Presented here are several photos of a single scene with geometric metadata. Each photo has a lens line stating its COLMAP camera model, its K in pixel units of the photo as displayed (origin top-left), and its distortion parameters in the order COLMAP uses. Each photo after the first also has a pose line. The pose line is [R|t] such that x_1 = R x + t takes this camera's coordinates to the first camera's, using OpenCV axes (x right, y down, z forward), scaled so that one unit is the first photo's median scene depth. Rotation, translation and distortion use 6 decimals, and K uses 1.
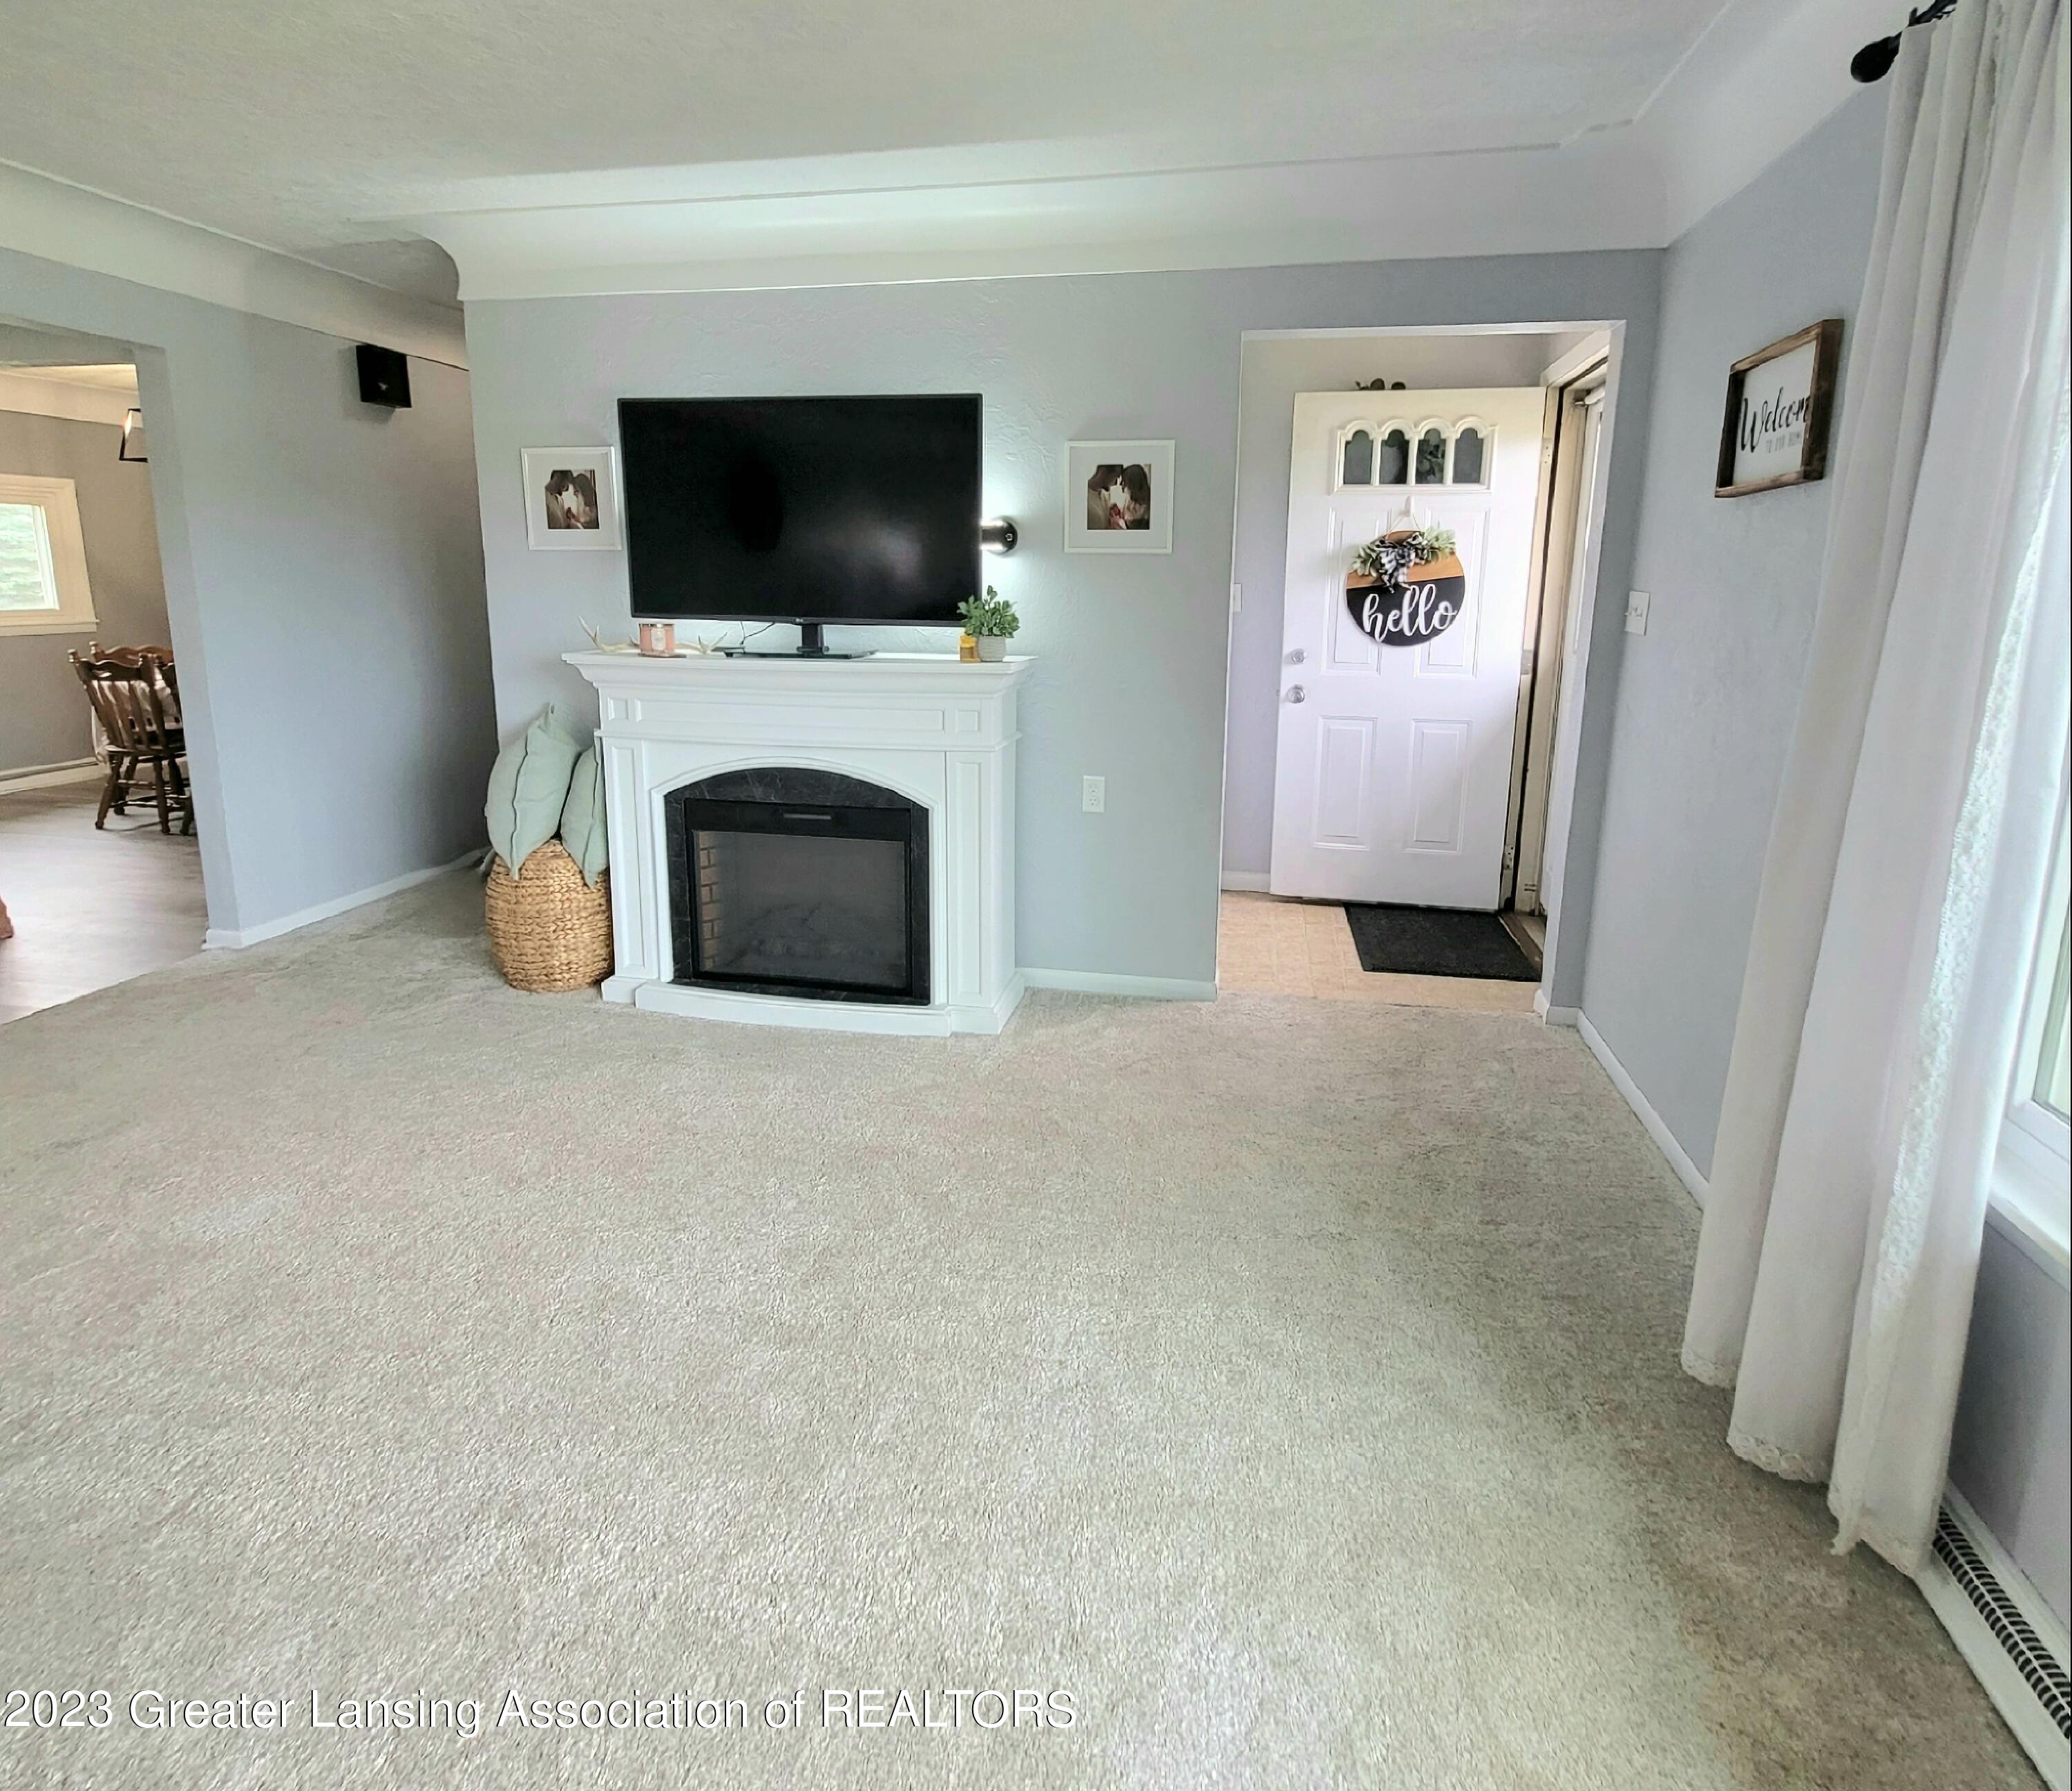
lens RADIAL K [[1198.6, 0, 1035.8], [0, 1198.6, 790.3], [0, 0, 1]] dist [0.028711, 0.001839]
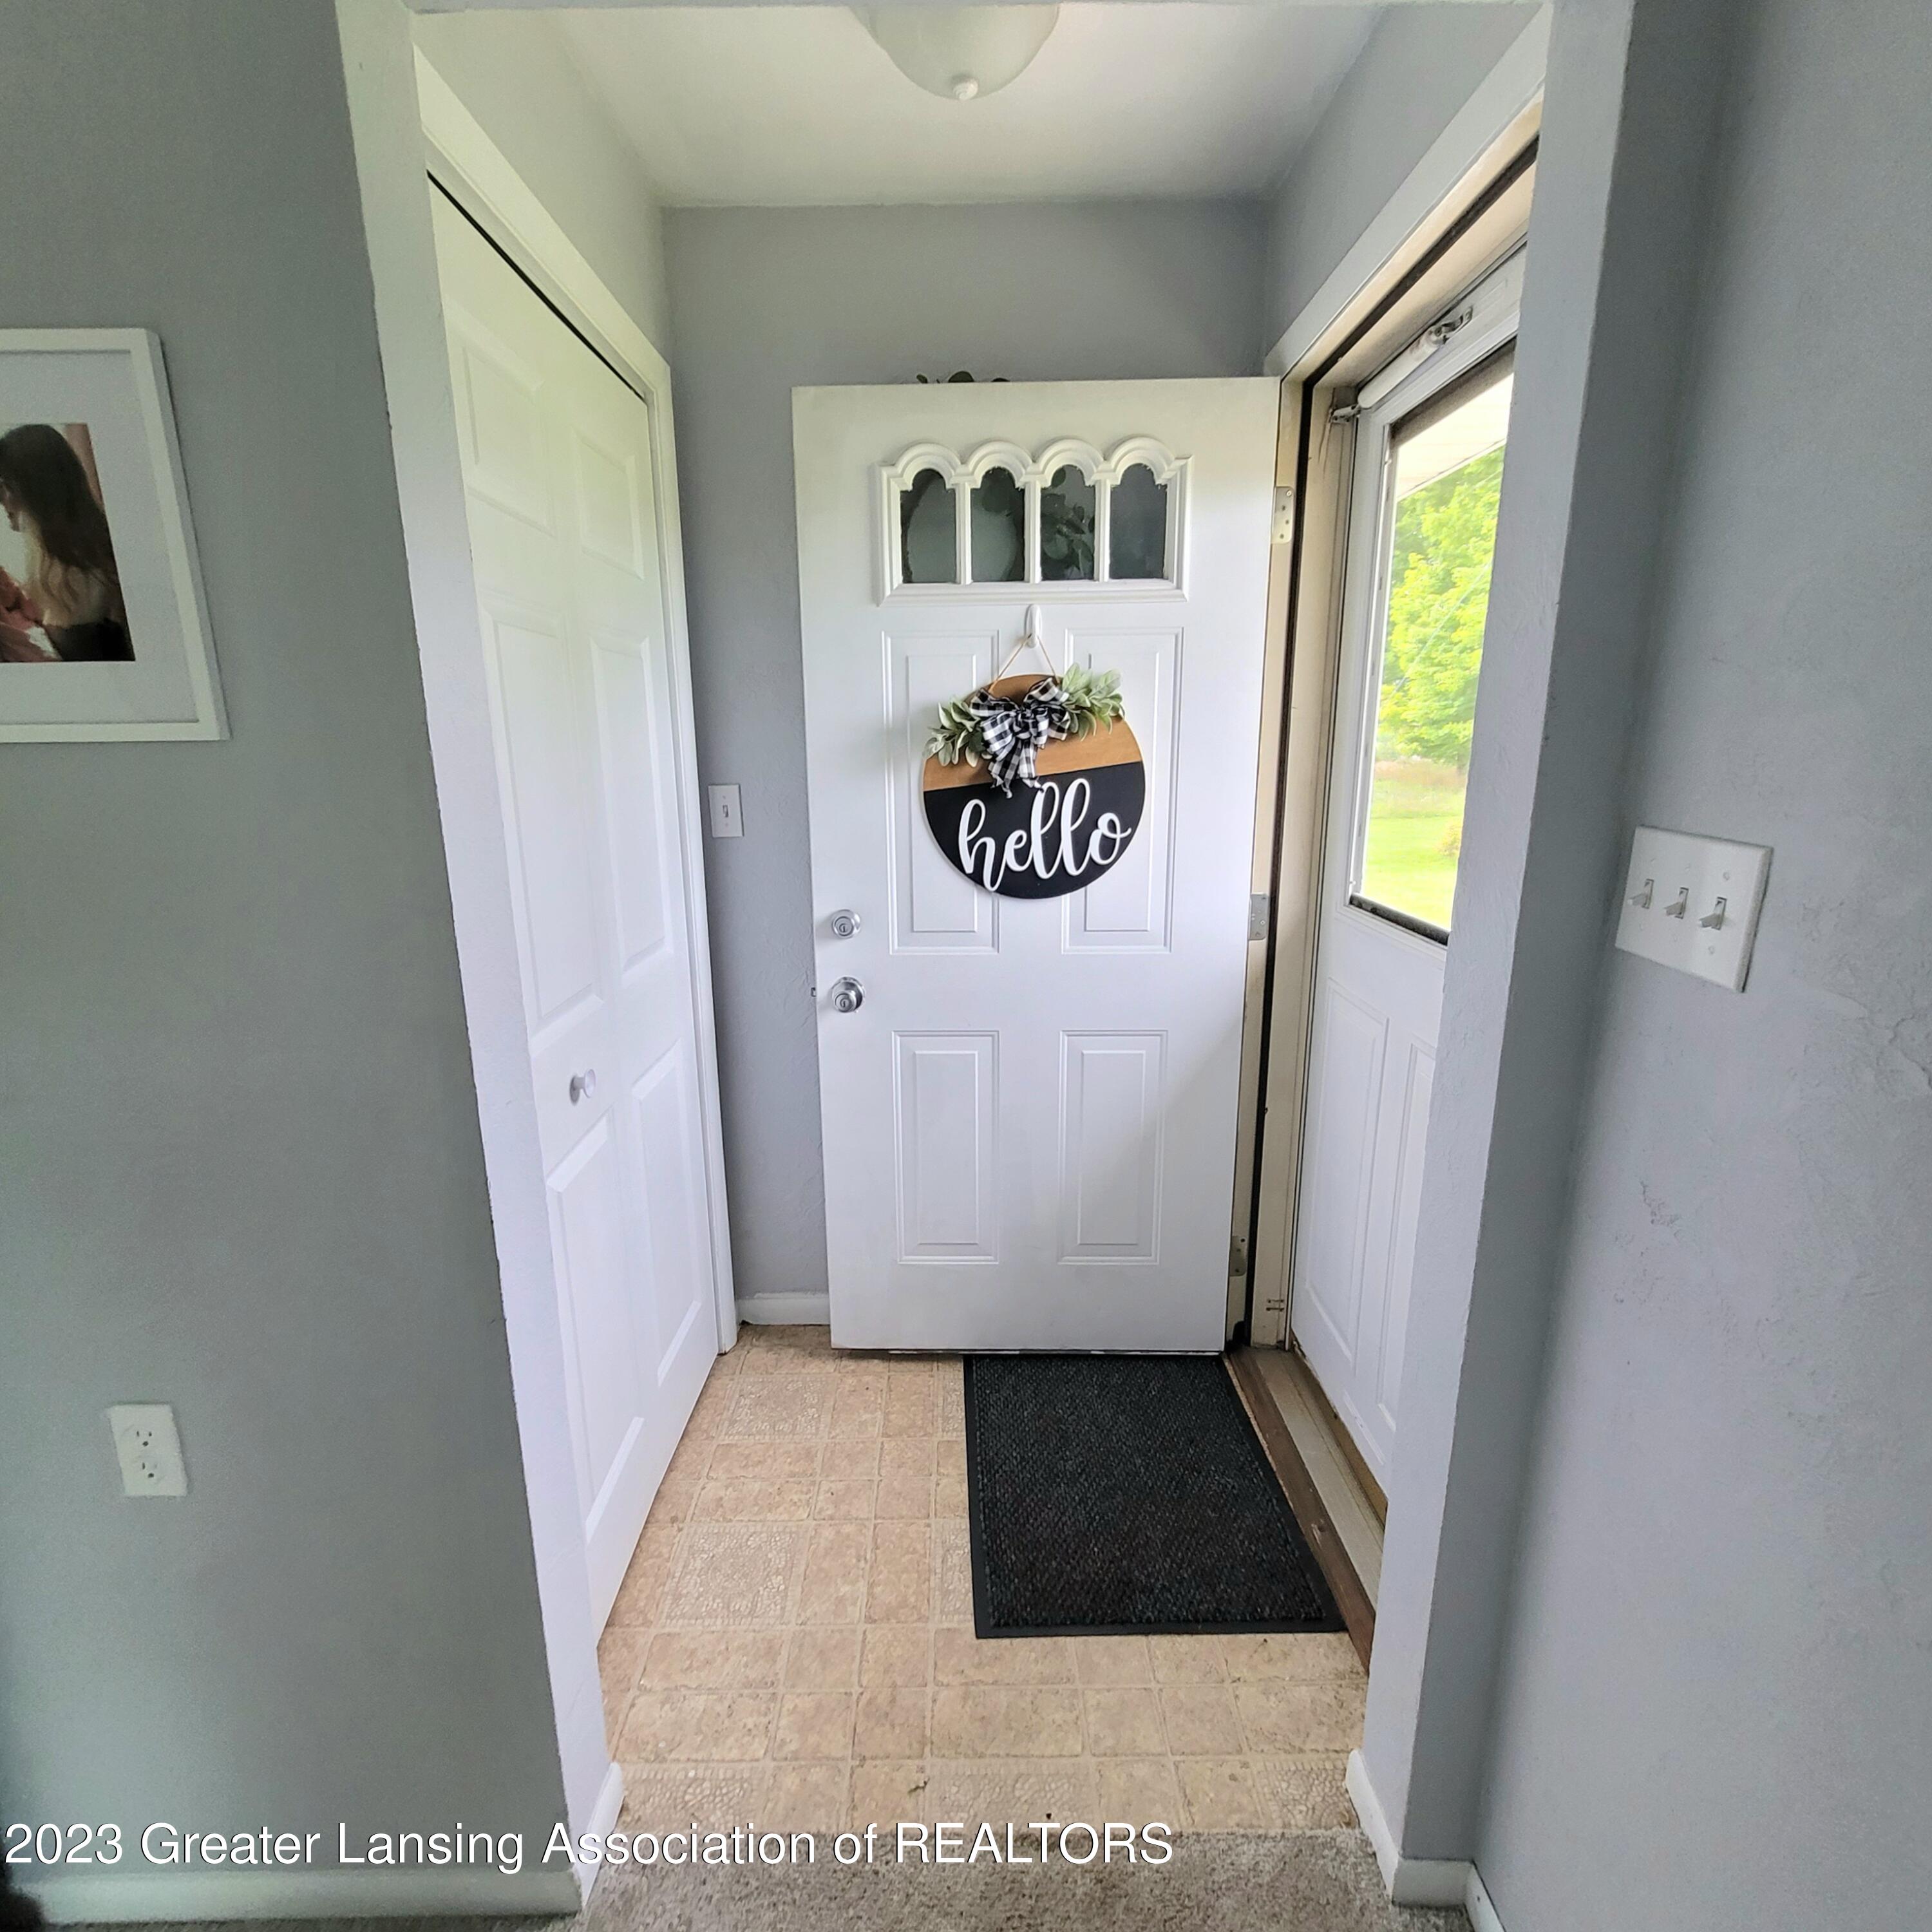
lens RADIAL K [[1017.2, 0, 965.9], [0, 1017.2, 972.9], [0, 0, 1]] dist [0.012745, 0.000711]
pose [[0.983516, -0.063521, 0.169299, 0.199979], [0.054742, 0.996927, 0.056033, -0.115307], [-0.172338, -0.045842, 0.983971, 0.573594]]
